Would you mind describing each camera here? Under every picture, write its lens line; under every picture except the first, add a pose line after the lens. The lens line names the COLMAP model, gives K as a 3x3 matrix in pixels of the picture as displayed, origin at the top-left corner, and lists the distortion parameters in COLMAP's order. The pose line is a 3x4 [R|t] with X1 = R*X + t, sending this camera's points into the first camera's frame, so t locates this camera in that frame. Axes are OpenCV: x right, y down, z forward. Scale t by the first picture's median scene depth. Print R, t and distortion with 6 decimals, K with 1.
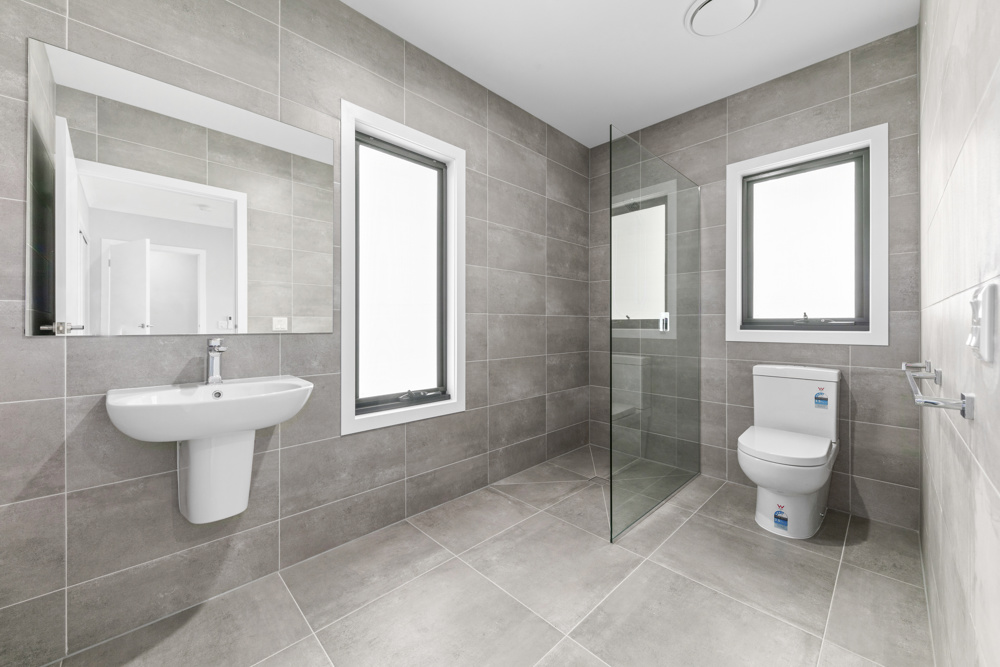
lens RADIAL K [[381.1, 0, 502.0], [0, 381.1, 324.6], [0, 0, 1]] dist [0.000030, -0.000077]
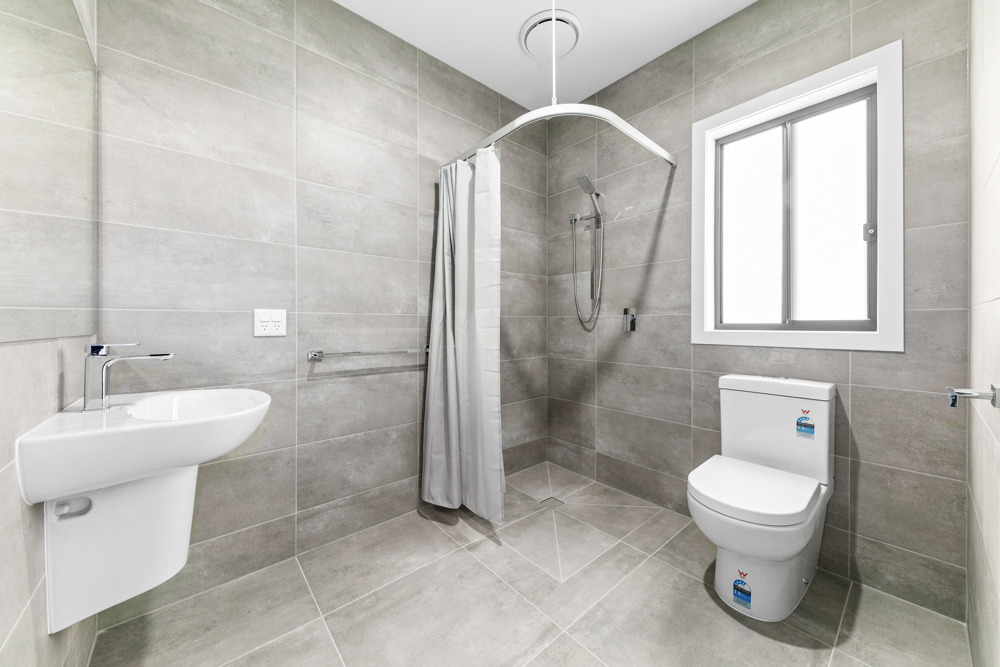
lens RADIAL K [[352.7, 0, 500.0], [0, 352.7, 333.5], [0, 0, 1]] dist [-0.000267, 0.000021]
pose [[0.997889, 0.002668, -0.064886, 0.236065], [-0.001717, 0.999890, 0.014715, 0.009135], [0.064919, -0.014572, 0.997784, 0.232017]]
